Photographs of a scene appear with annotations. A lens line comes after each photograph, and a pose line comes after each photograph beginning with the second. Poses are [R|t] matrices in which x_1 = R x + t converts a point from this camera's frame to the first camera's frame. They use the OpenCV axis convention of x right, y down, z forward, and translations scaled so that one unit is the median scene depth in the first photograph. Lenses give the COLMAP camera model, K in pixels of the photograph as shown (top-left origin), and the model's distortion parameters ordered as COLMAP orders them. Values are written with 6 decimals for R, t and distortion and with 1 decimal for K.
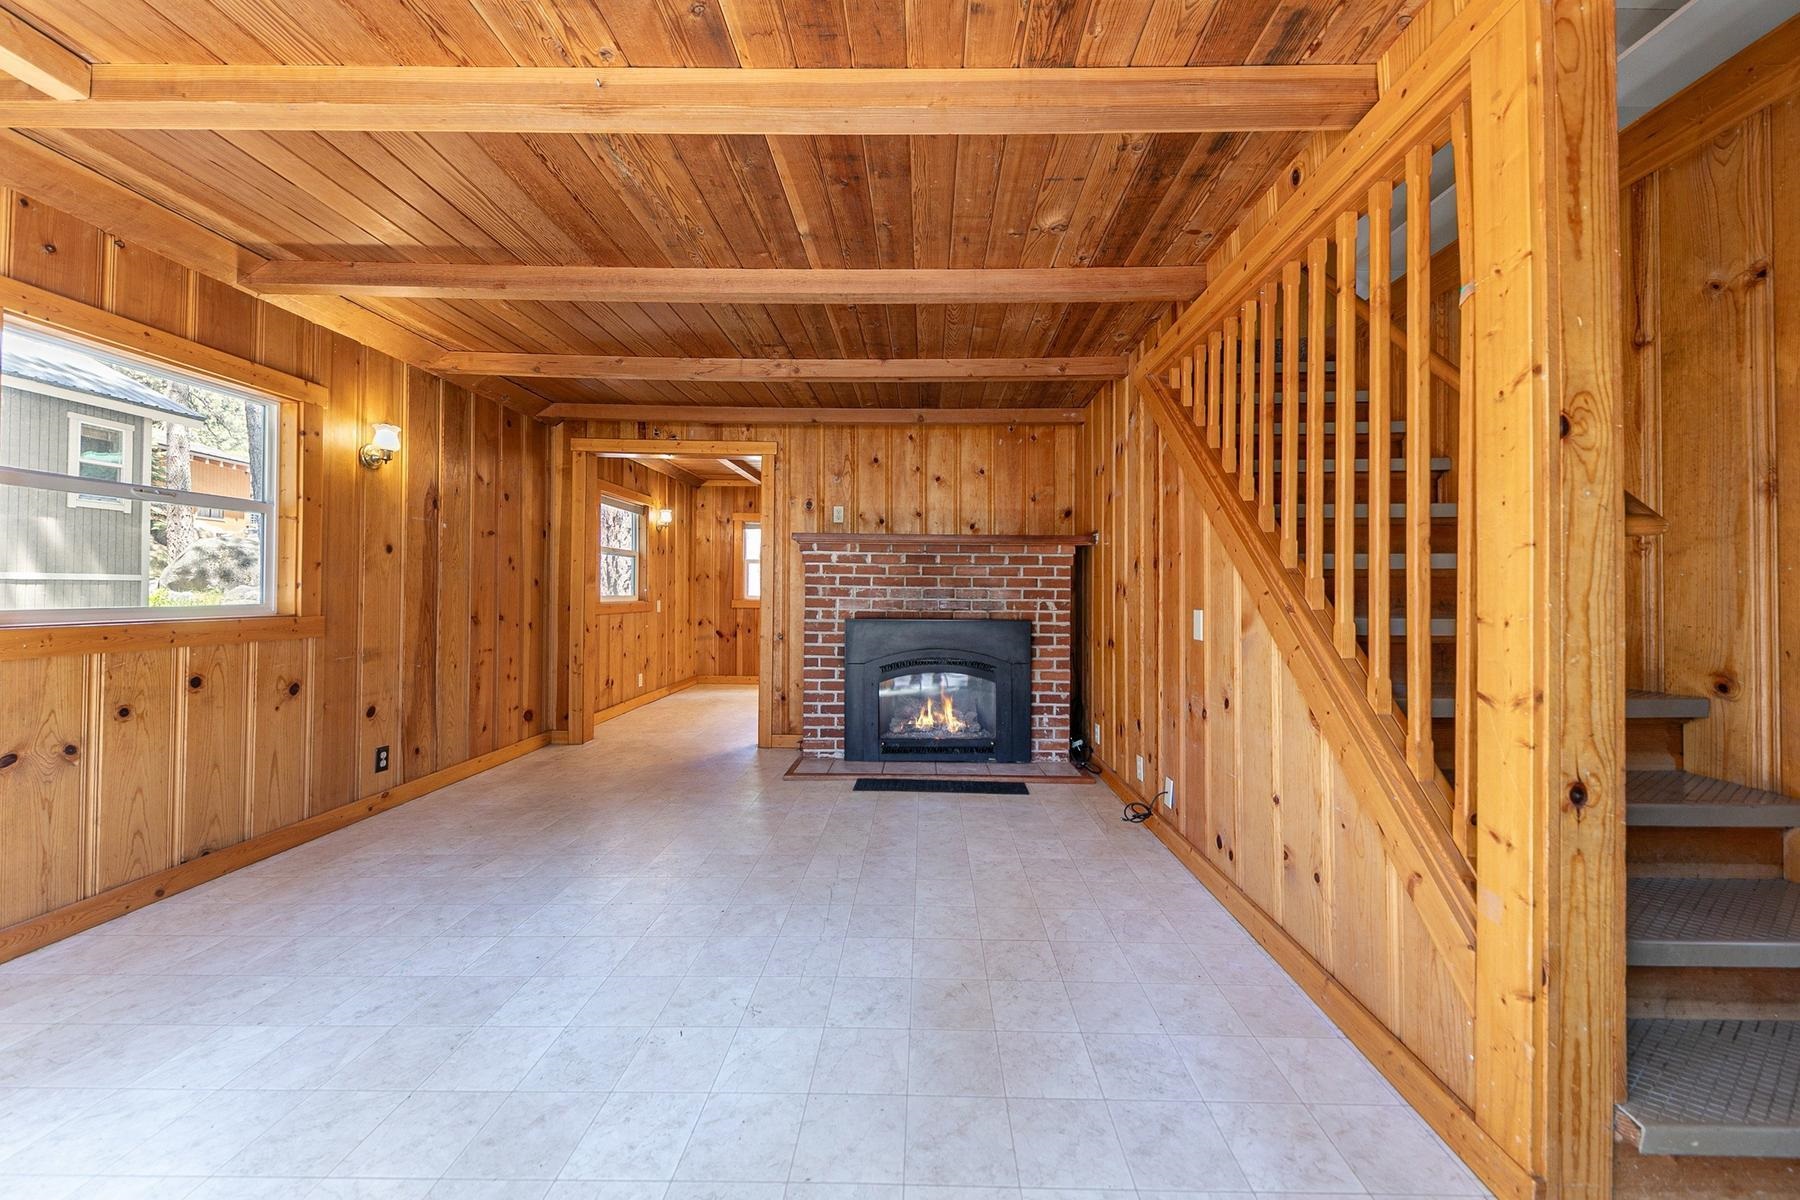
lens RADIAL K [[656.3, 0, 914.8], [0, 656.3, 581.6], [0, 0, 1]] dist [-0.006689, -0.000301]
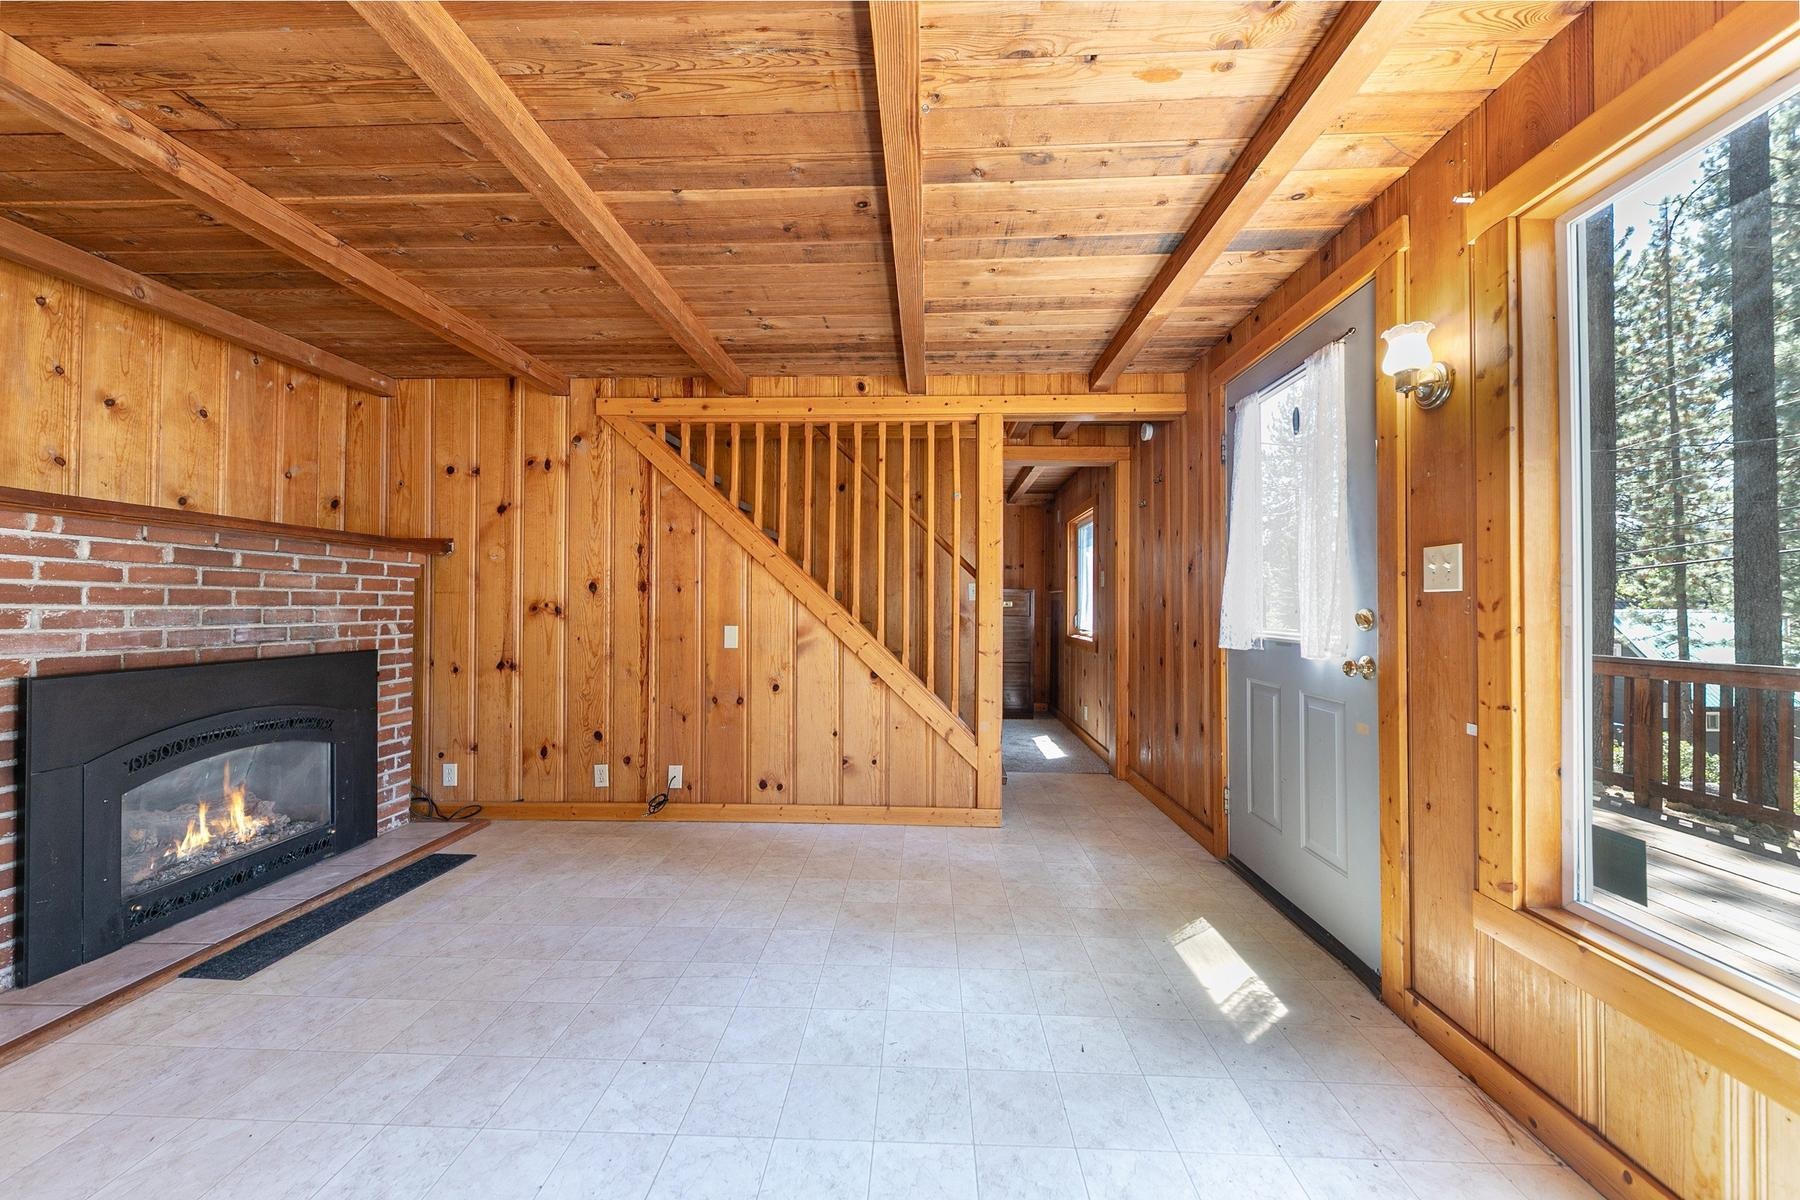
lens RADIAL K [[656.3, 0, 907.2], [0, 656.3, 595.4], [0, 0, 1]] dist [-0.006689, -0.000301]
pose [[0.000896, 0.005543, 0.999984, -0.561956], [-0.023236, 0.999715, -0.005520, -0.012518], [-0.999730, -0.023230, 0.001024, 0.391719]]
